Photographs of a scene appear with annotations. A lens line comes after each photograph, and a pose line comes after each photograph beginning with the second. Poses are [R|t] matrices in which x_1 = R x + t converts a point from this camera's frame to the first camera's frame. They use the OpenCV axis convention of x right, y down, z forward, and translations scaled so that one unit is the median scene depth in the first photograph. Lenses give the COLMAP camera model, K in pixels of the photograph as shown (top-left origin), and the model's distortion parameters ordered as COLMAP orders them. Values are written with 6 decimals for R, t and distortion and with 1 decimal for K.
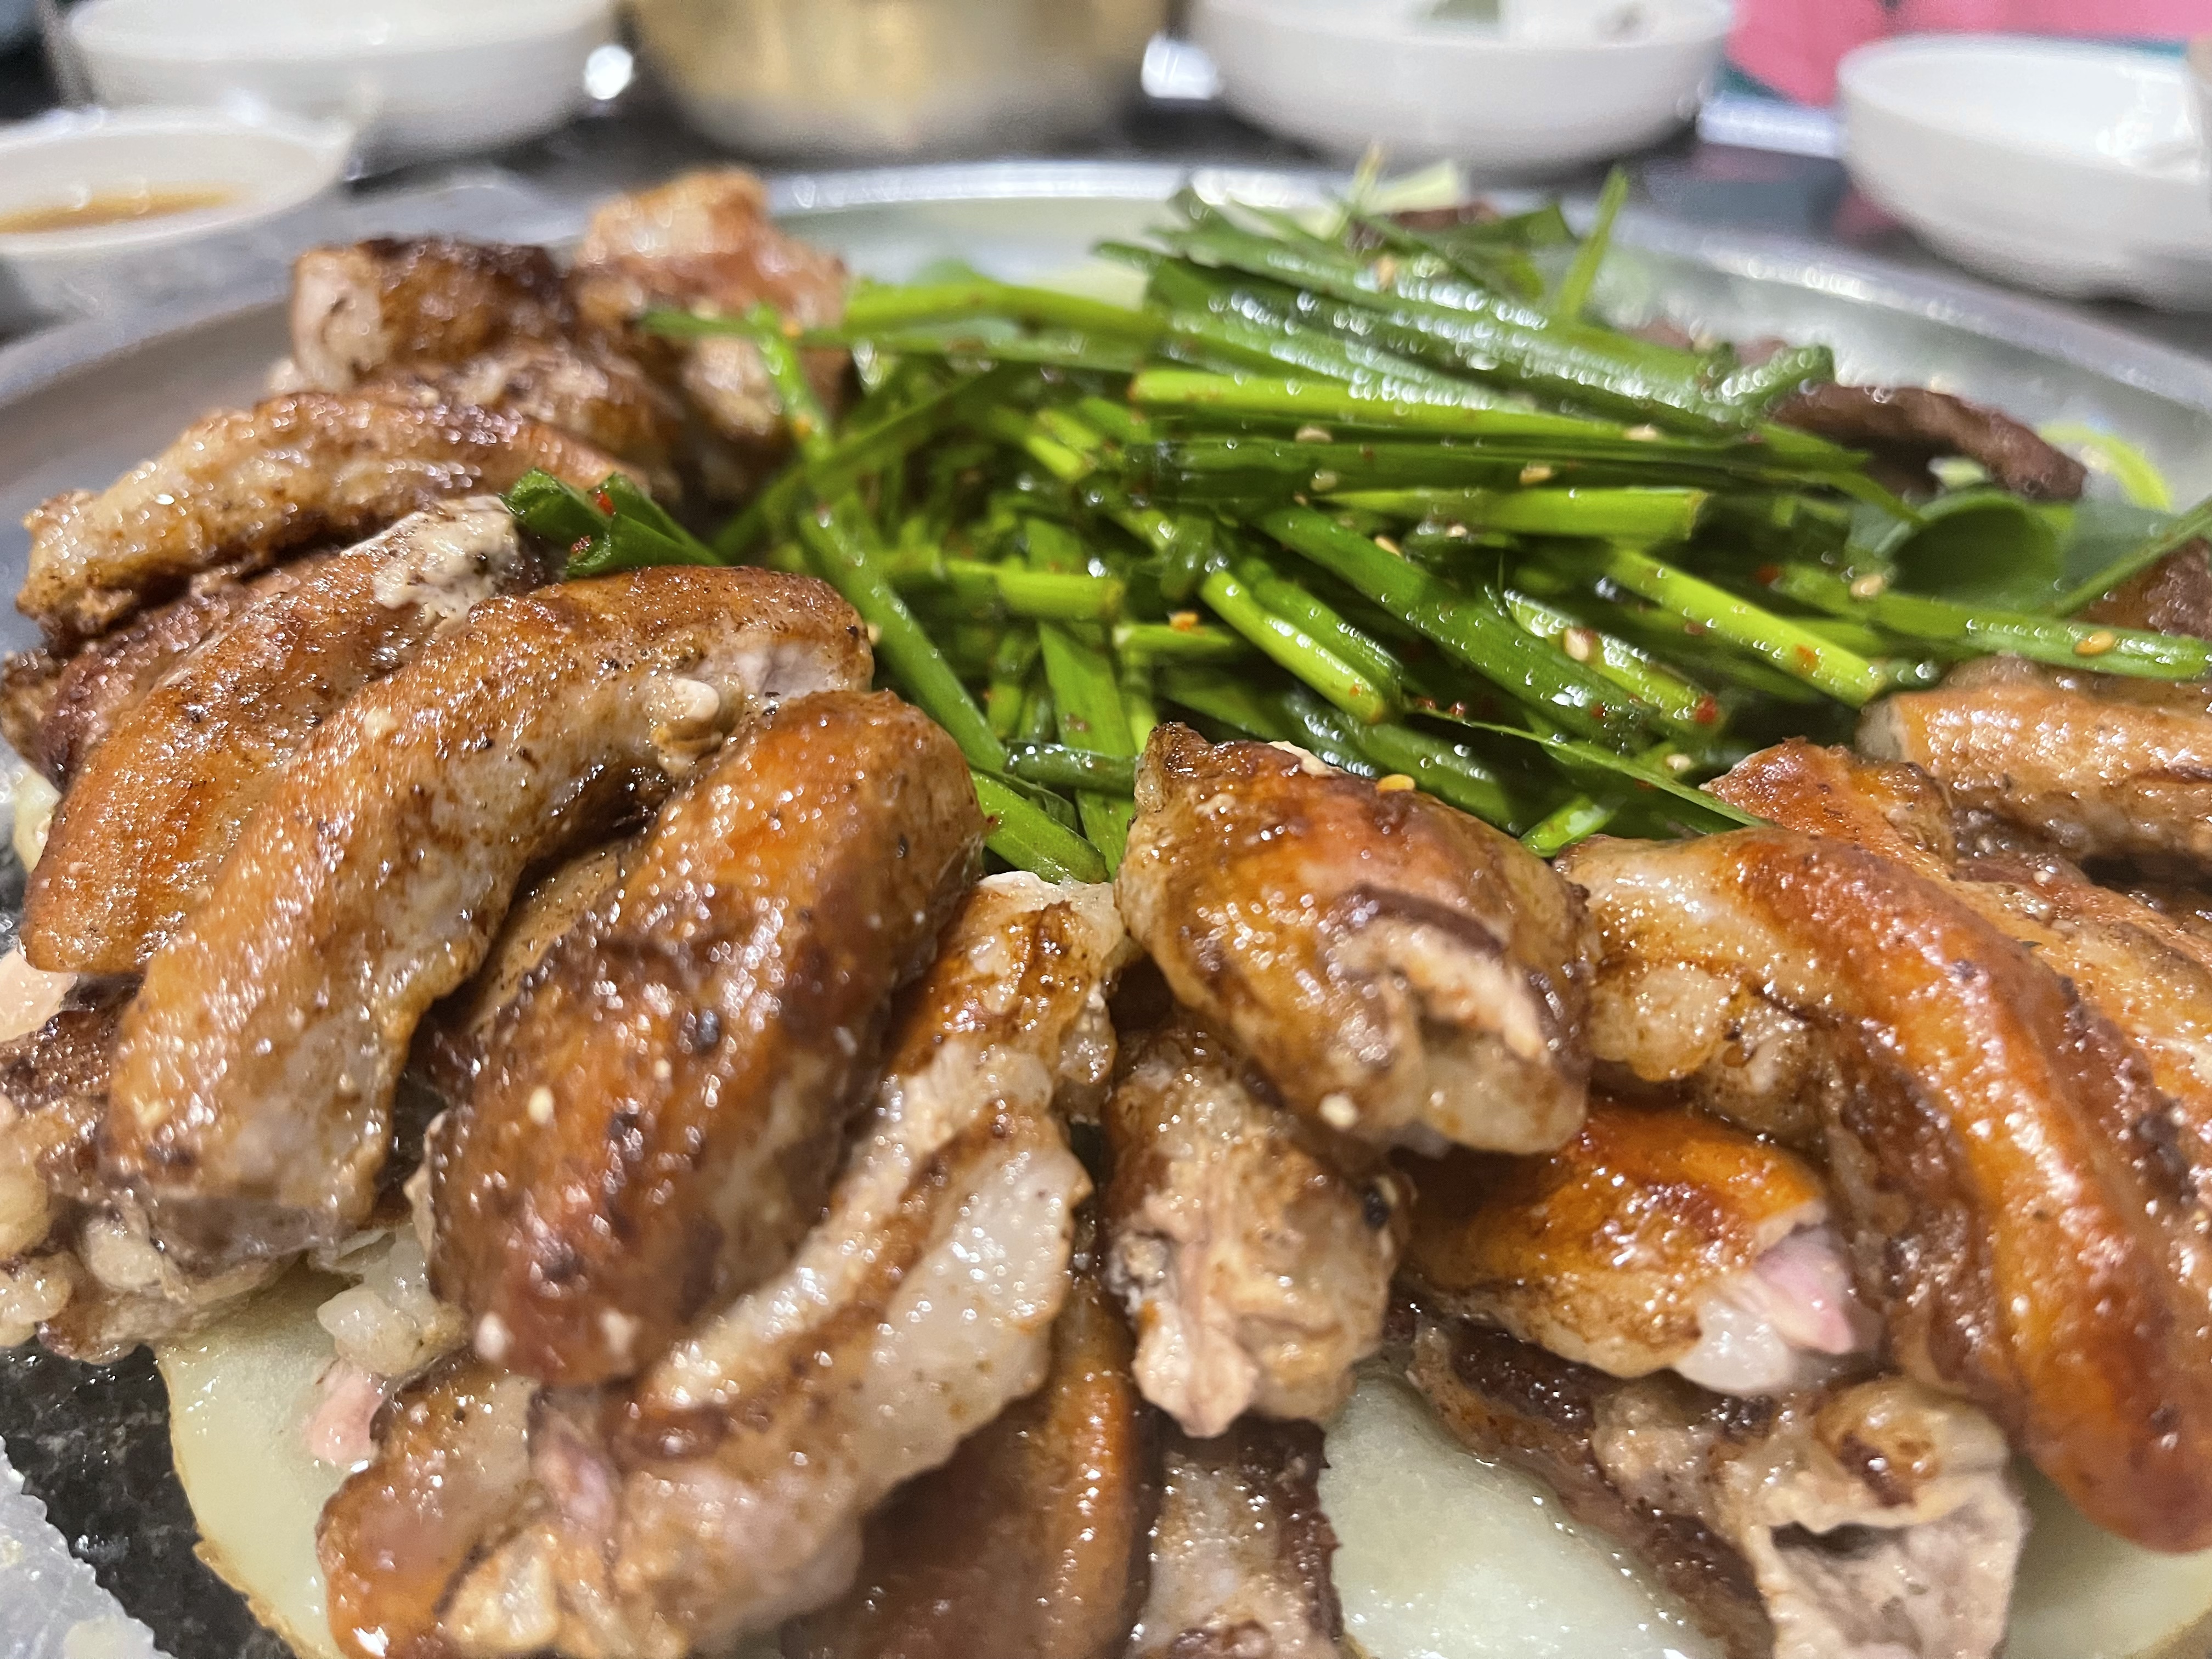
lens RADIAL K [[1649.1, 0, 1106.1], [0, 1649.1, 879.4], [0, 0, 1]] dist [0.006355, 0.002965]
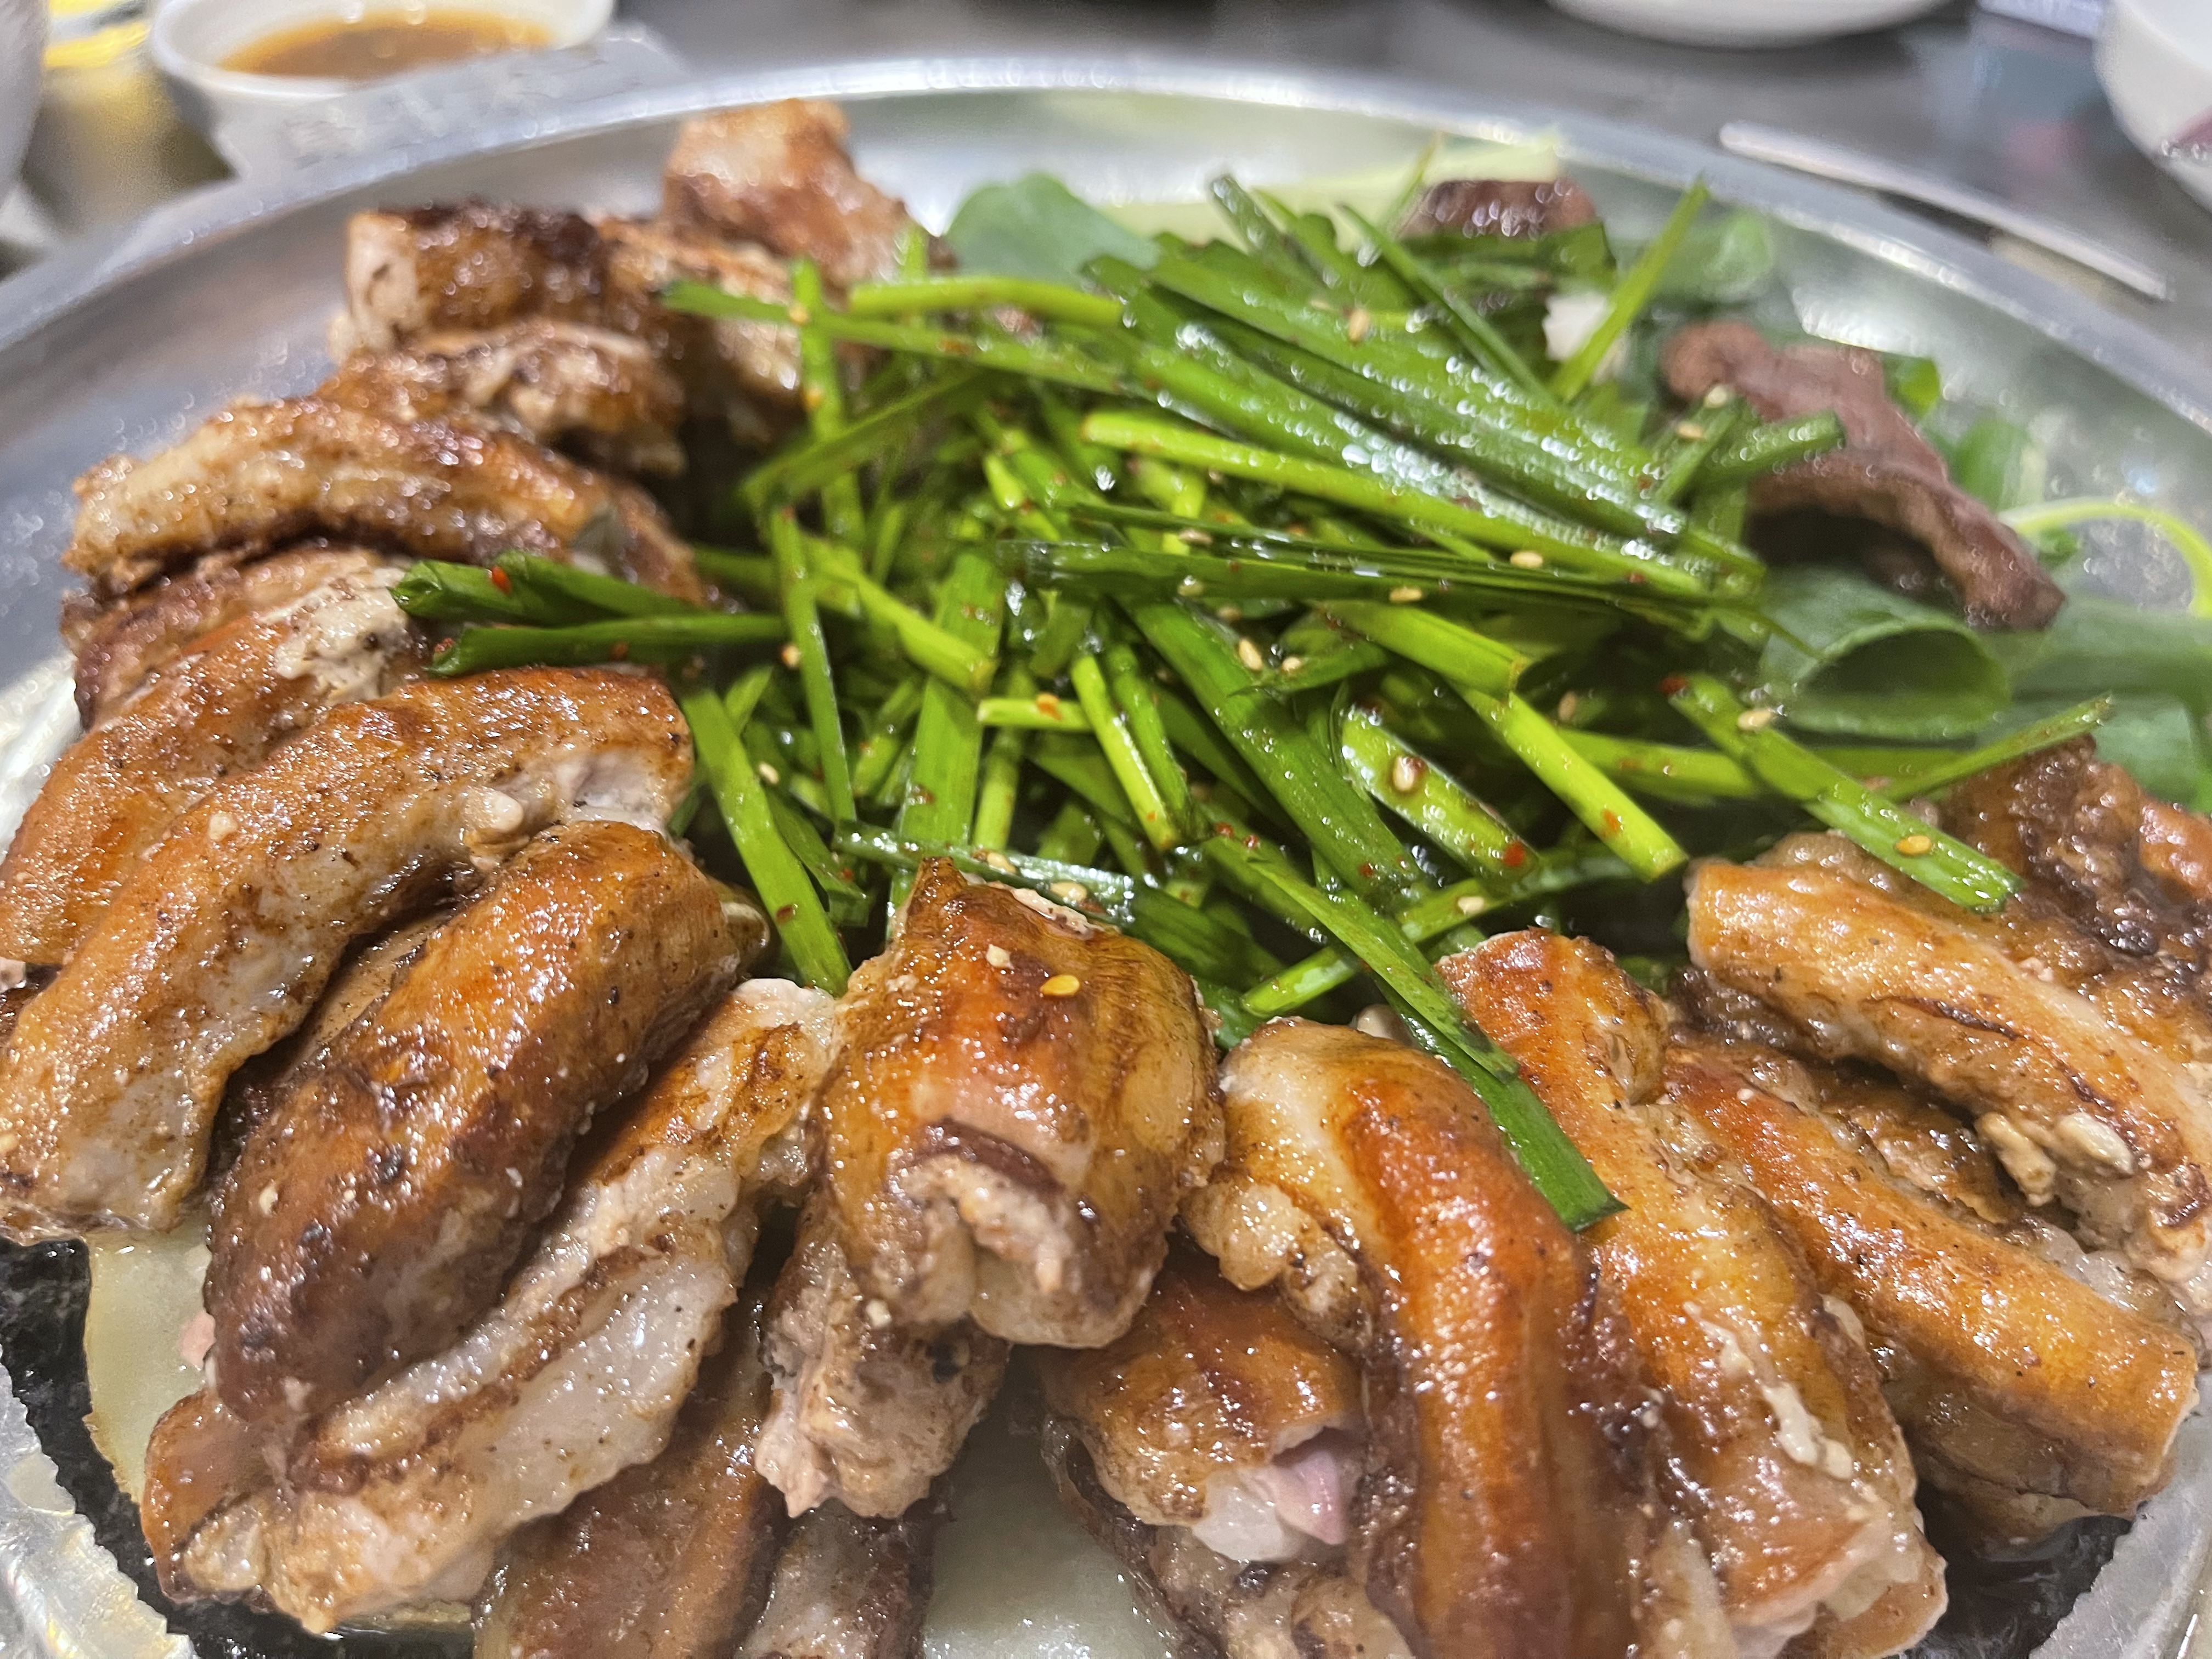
lens RADIAL K [[1638.1, 0, 1106.1], [0, 1638.1, 867.6], [0, 0, 1]] dist [-0.029788, 0.093818]
pose [[0.982192, 0.140440, -0.124800, 0.329778], [-0.120546, 0.980572, 0.154748, -0.309868], [0.144108, -0.136948, 0.980040, -0.080158]]
